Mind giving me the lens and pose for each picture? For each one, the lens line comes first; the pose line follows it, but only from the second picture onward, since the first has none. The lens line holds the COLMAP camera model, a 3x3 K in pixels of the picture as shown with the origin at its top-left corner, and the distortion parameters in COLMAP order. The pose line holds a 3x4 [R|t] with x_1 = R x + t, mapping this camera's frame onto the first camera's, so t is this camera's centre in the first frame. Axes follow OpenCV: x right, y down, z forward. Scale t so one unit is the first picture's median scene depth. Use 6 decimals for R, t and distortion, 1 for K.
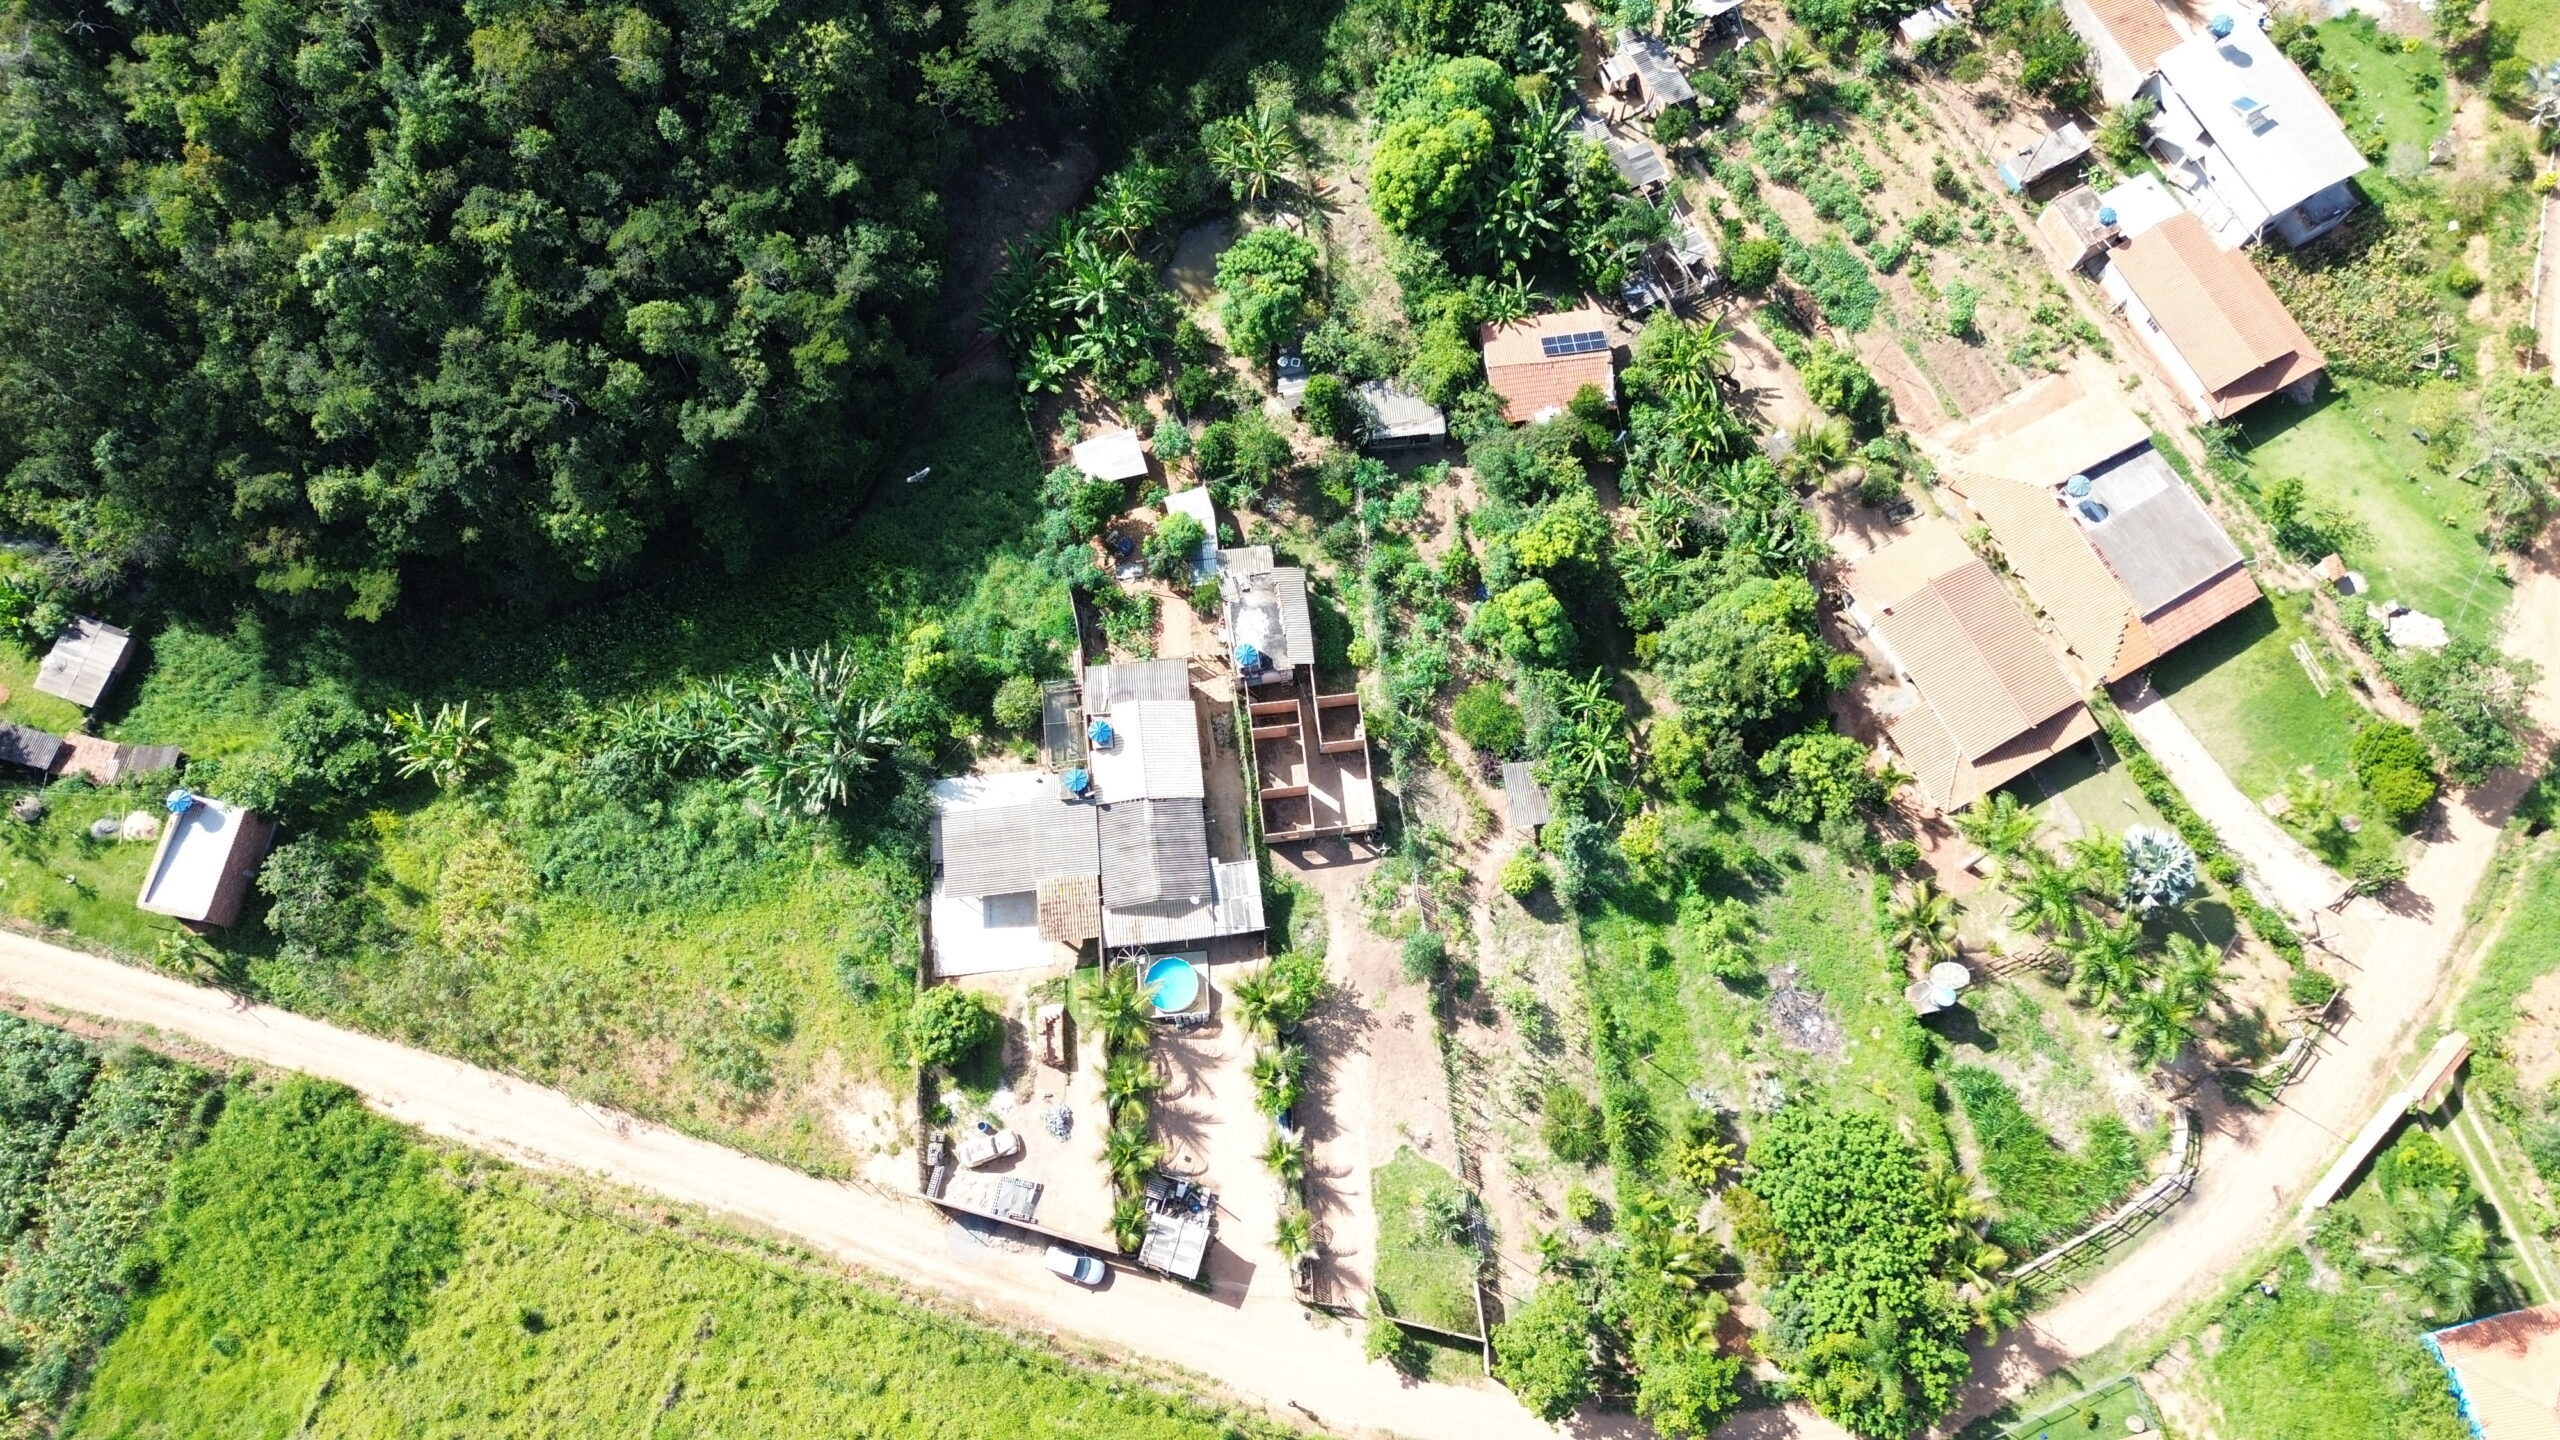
lens RADIAL K [[1821.6, 0, 1273.6], [0, 1821.6, 716.8], [0, 0, 1]] dist [0.068377, -0.065252]
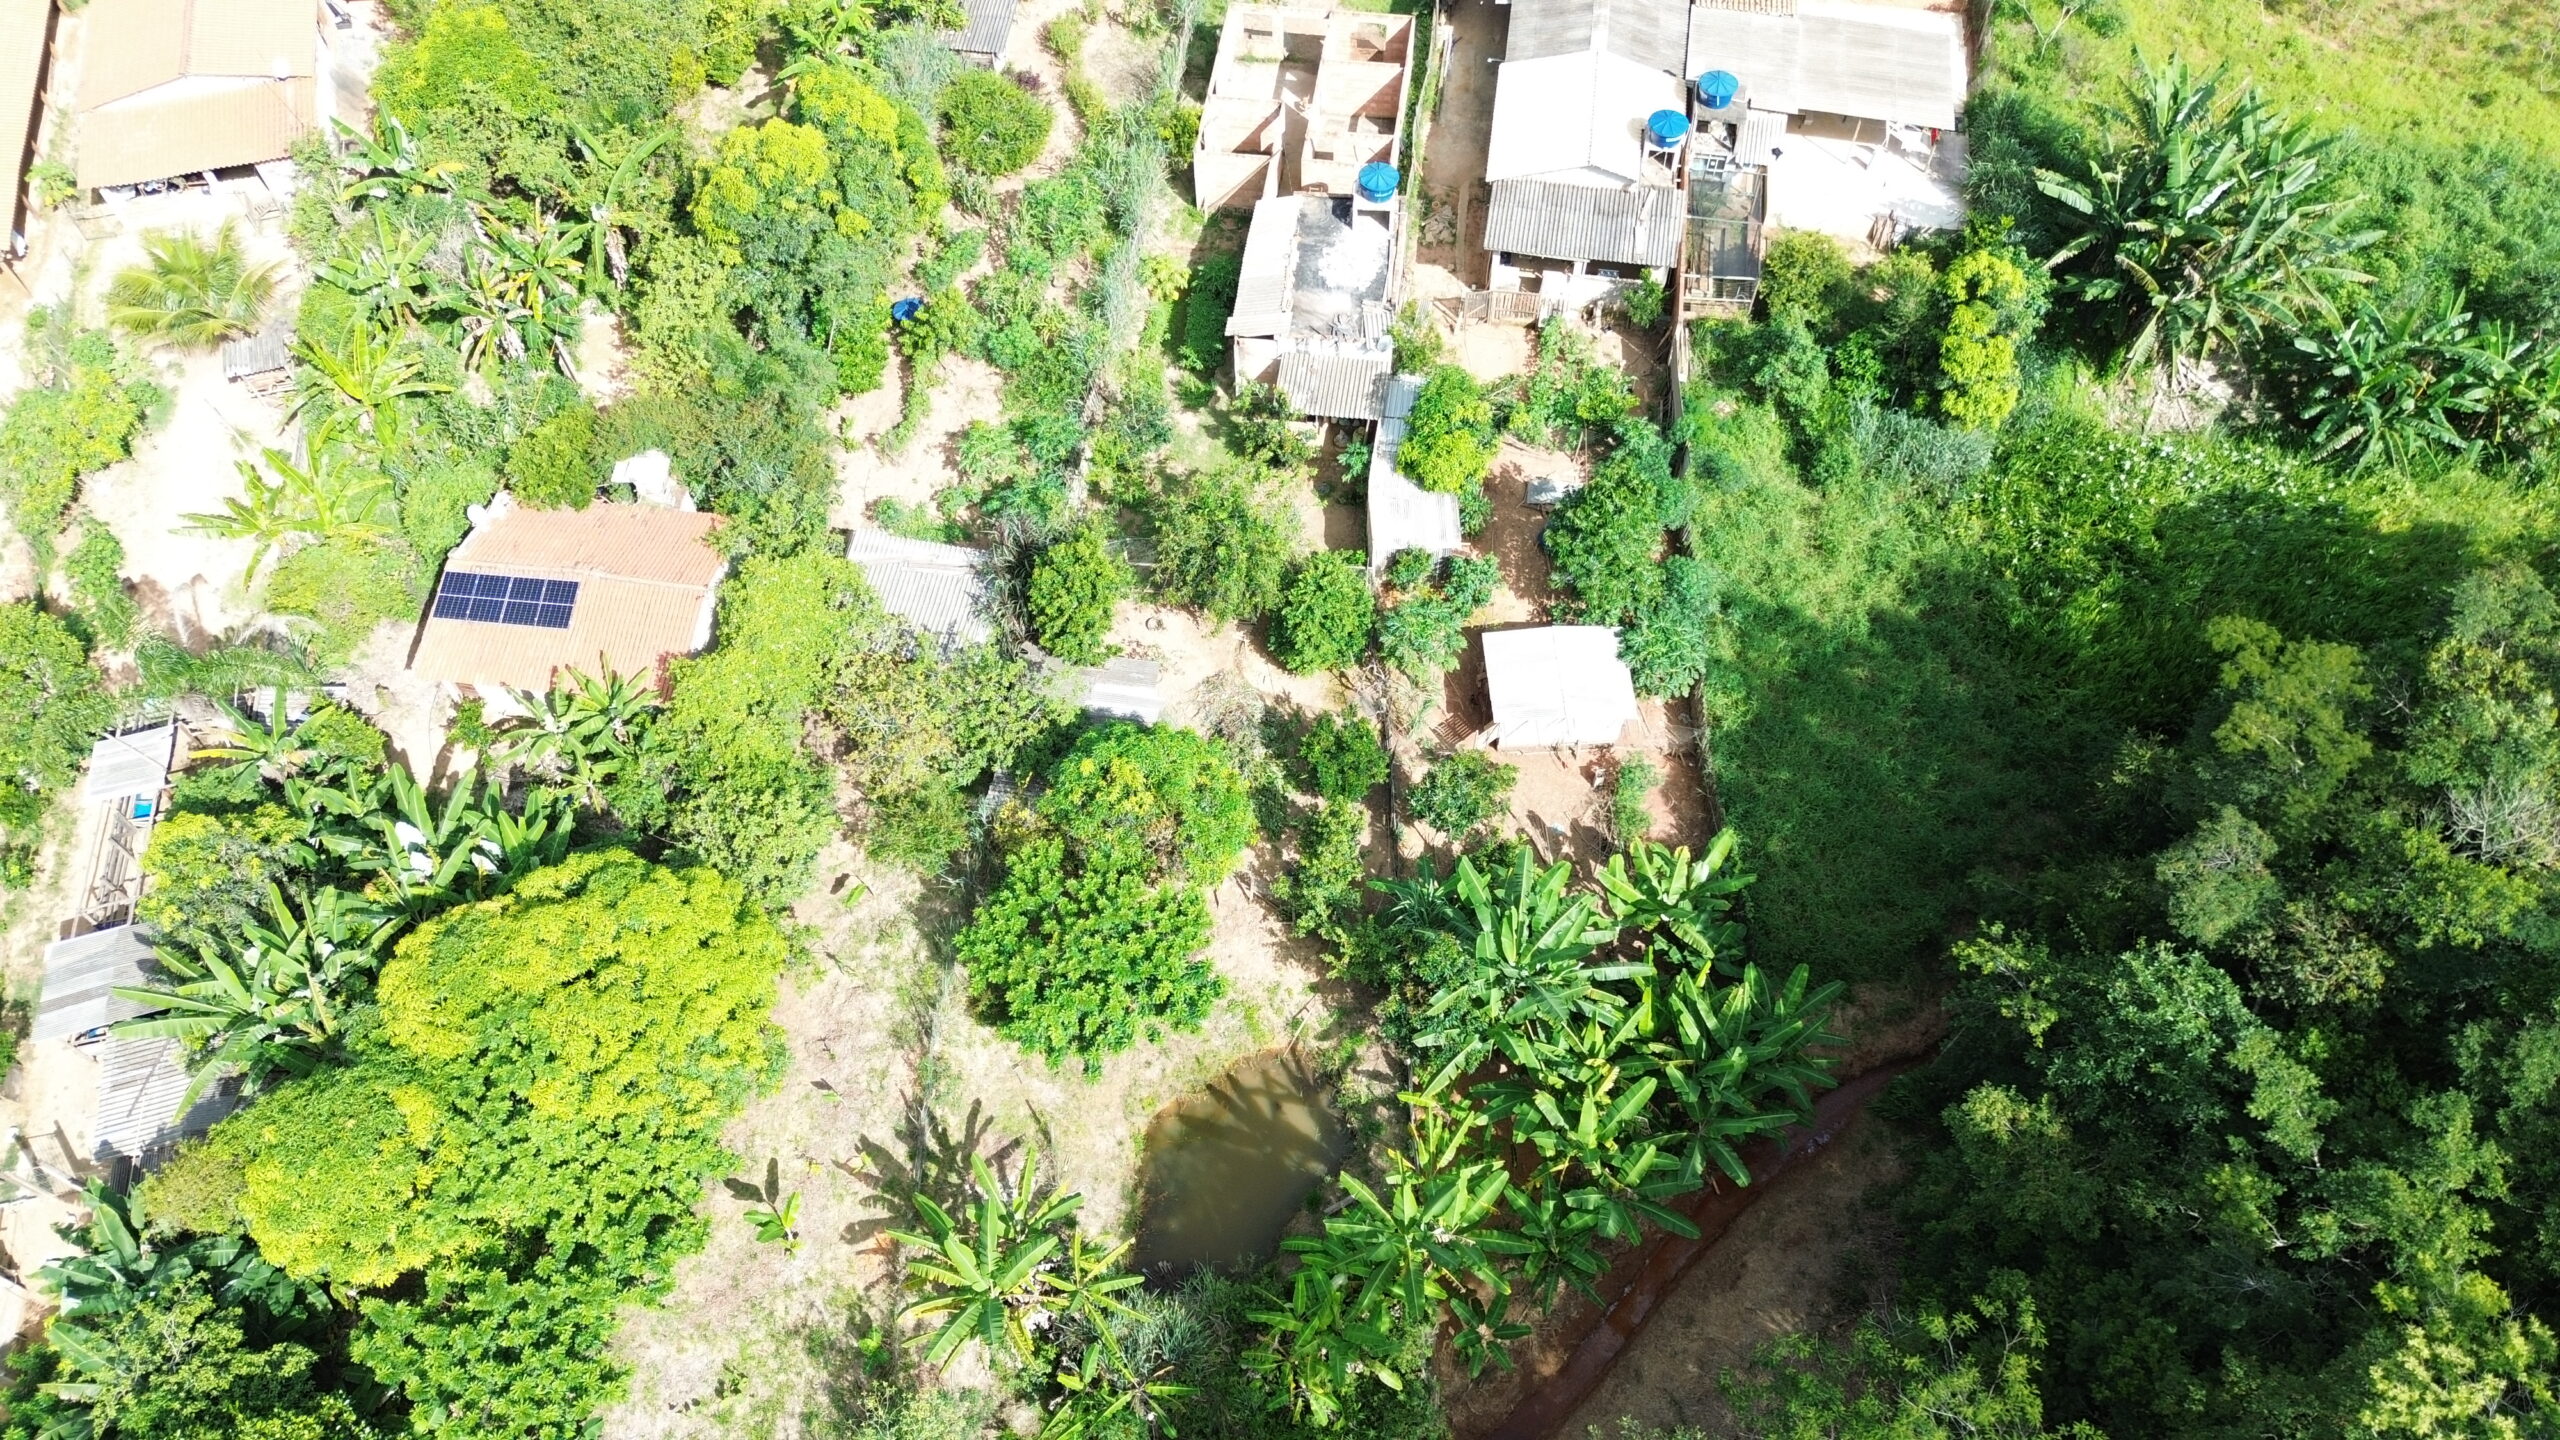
lens RADIAL K [[1821.6, 0, 1281.6], [0, 1821.6, 712.4], [0, 0, 1]] dist [0.068377, -0.065252]
pose [[-0.967664, -0.193211, 0.162159, -0.106019], [0.249080, -0.630447, 0.735184, -0.540576], [-0.039813, 0.751802, 0.658186, 0.761132]]
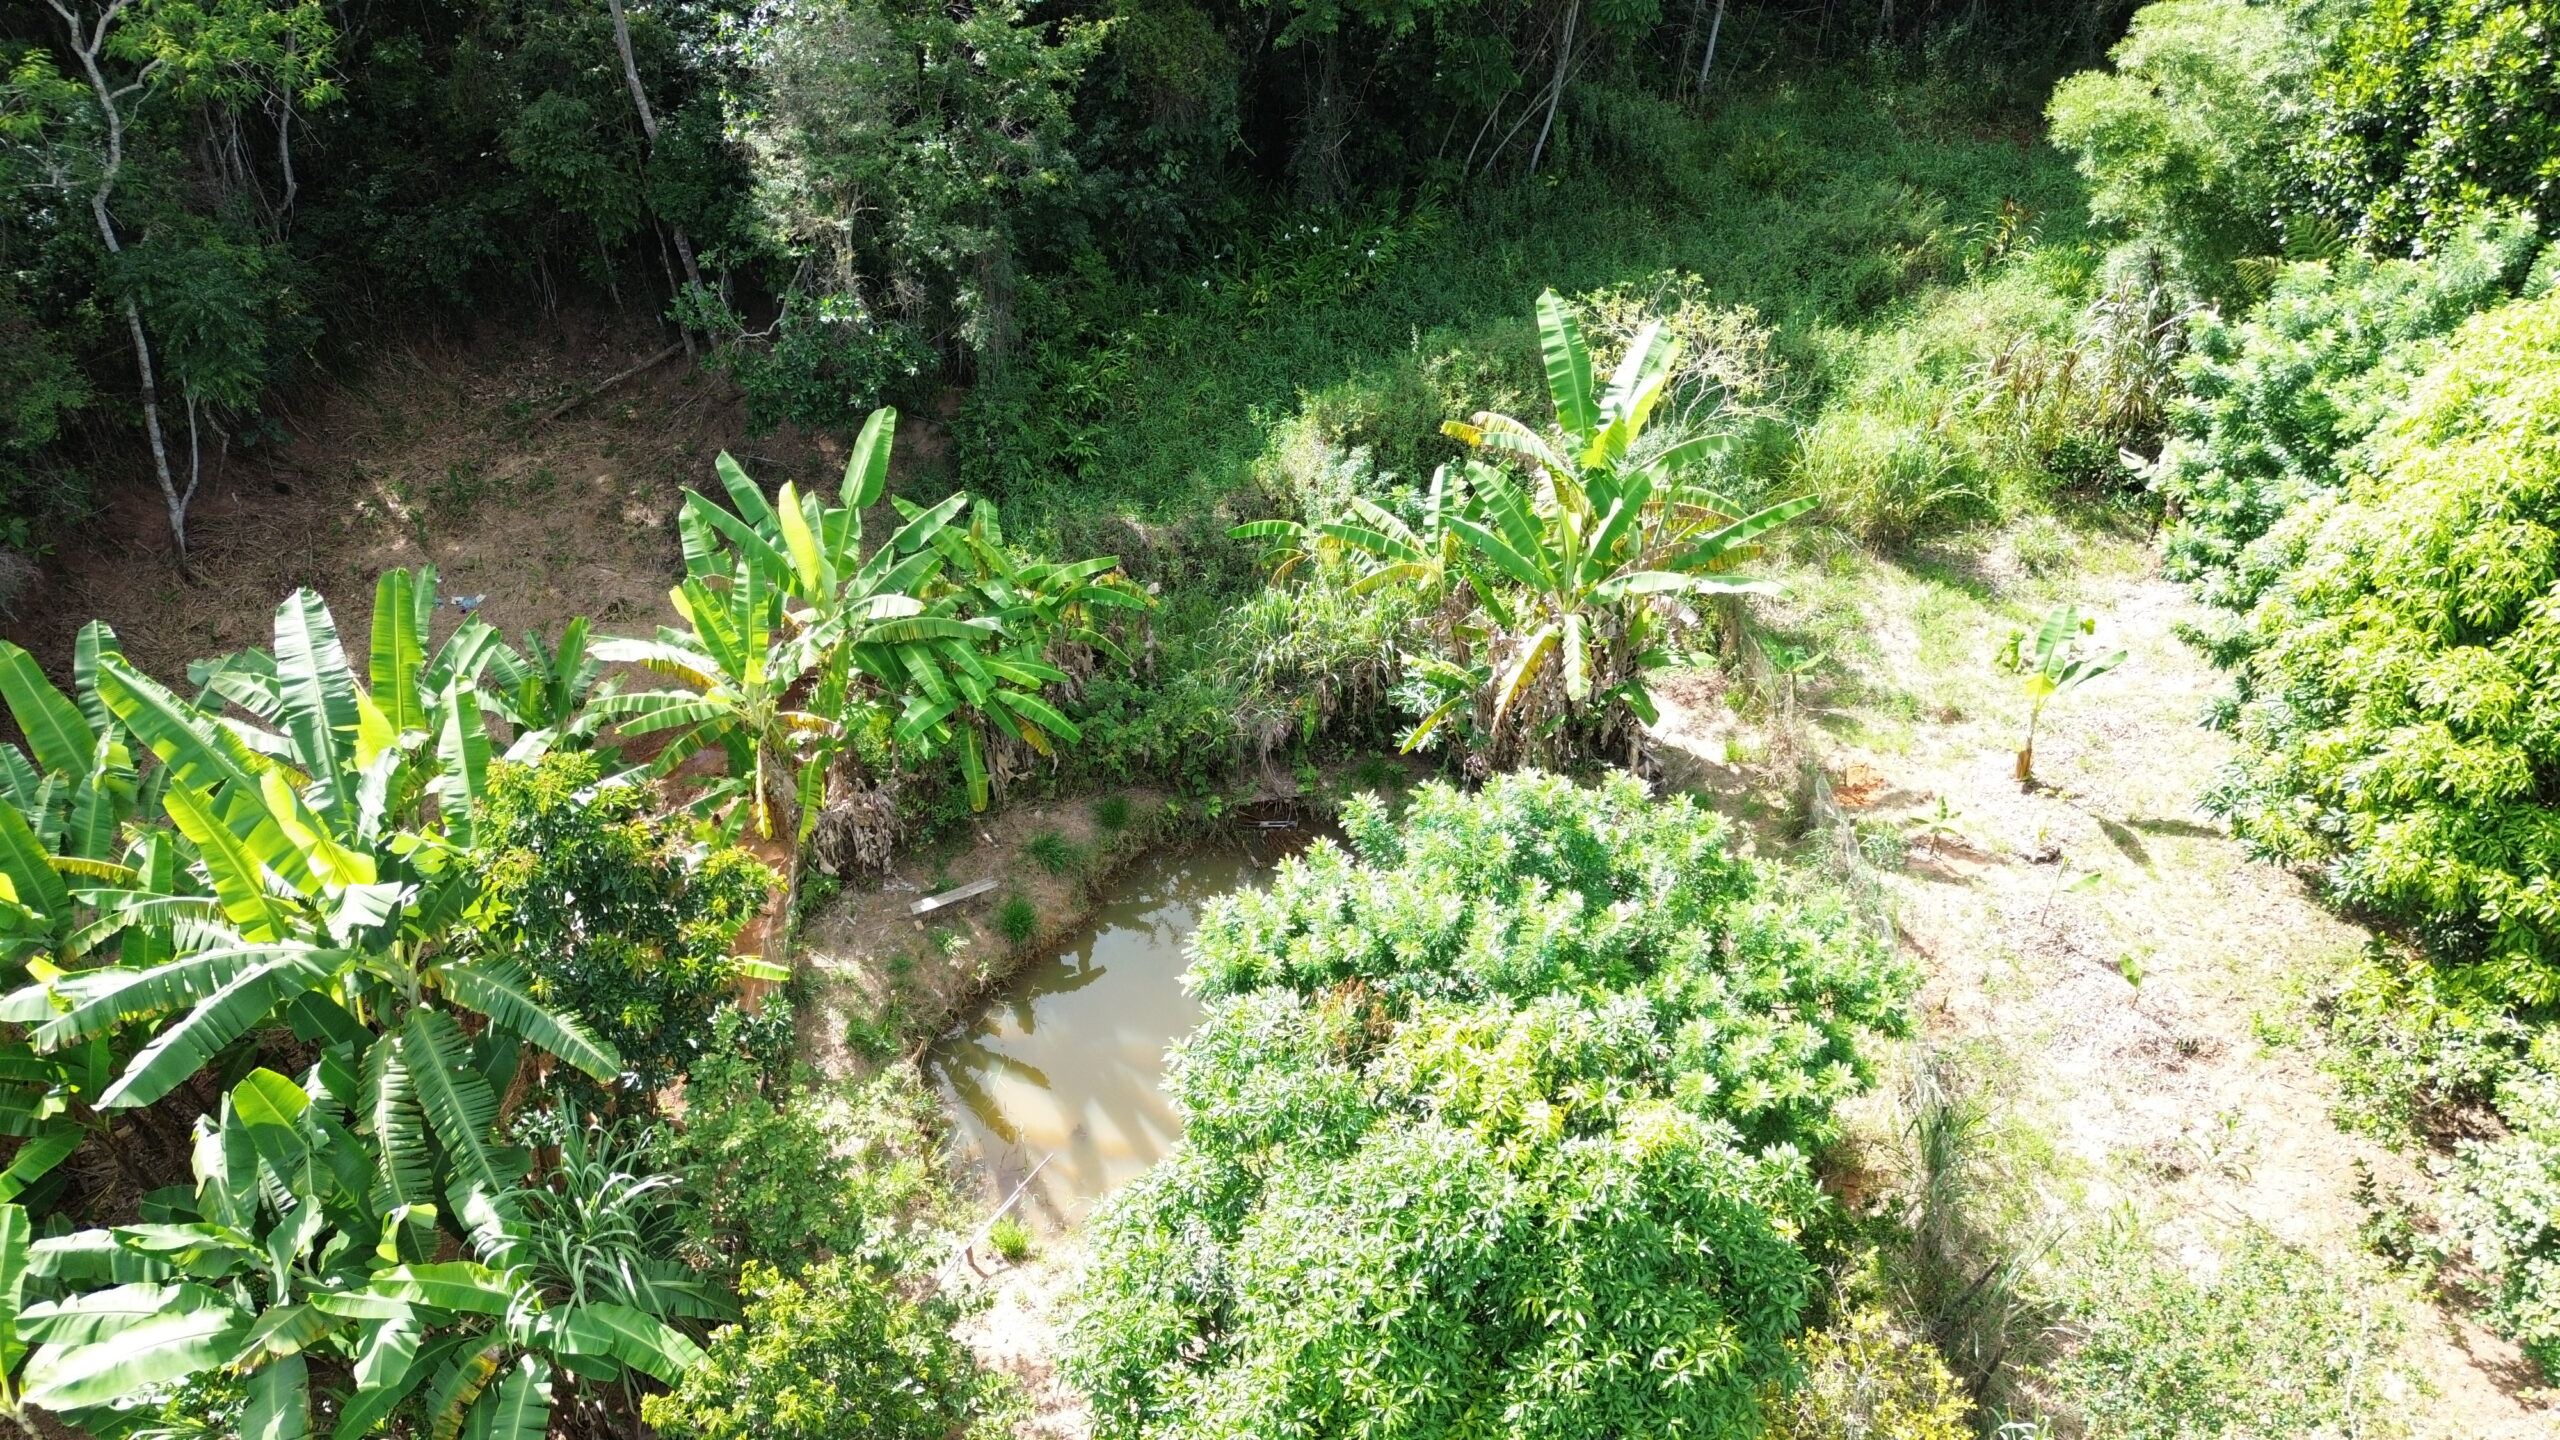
lens RADIAL K [[1821.6, 0, 1280.9], [0, 1821.6, 727.6], [0, 0, 1]] dist [0.068377, -0.065252]
pose [[0.972701, 0.168763, -0.159286, -0.003268], [-0.228172, 0.820668, -0.523871, -0.202532], [0.042311, 0.545915, 0.836772, 0.945009]]
